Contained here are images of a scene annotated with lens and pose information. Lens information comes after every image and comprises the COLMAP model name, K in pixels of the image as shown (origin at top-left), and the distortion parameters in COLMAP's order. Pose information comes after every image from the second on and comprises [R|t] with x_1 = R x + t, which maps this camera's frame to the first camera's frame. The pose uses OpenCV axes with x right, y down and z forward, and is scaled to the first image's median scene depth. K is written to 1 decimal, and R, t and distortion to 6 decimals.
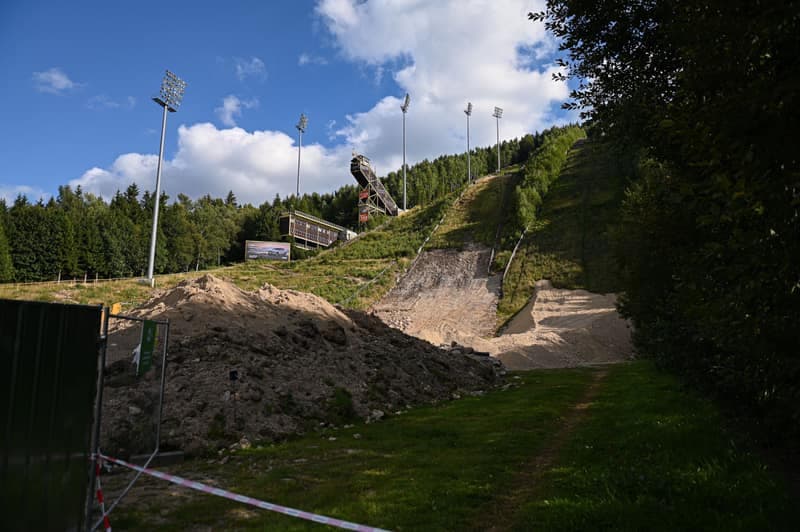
lens RADIAL K [[545.0, 0, 406.5], [0, 545.0, 266.9], [0, 0, 1]] dist [-0.007359, -0.006214]
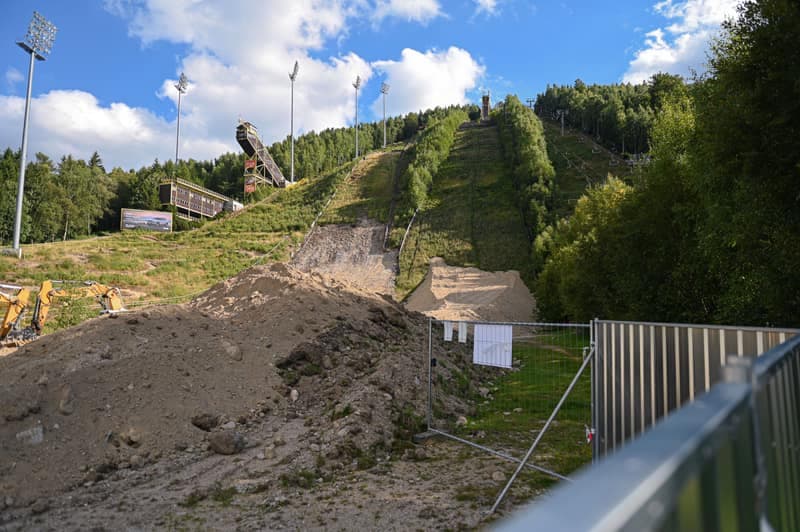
lens RADIAL K [[545.0, 0, 406.5], [0, 545.0, 266.9], [0, 0, 1]] dist [-0.007359, -0.006214]
pose [[0.974112, 0.013312, 0.225674, -0.032223], [-0.024055, 0.998701, 0.044922, -0.002567], [-0.224782, -0.049187, 0.973167, -0.003988]]
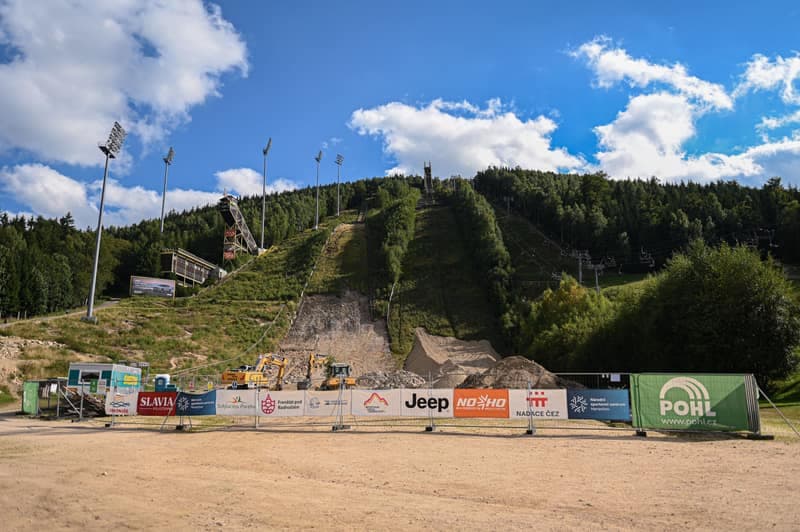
lens RADIAL K [[572.7, 0, 409.7], [0, 572.7, 266.6], [0, 0, 1]] dist [-0.001844, -0.001748]
pose [[0.929947, 0.070204, 0.360928, -0.197887], [-0.050536, 0.996691, -0.063658, -0.023752], [-0.364203, 0.040959, 0.930418, -0.173217]]
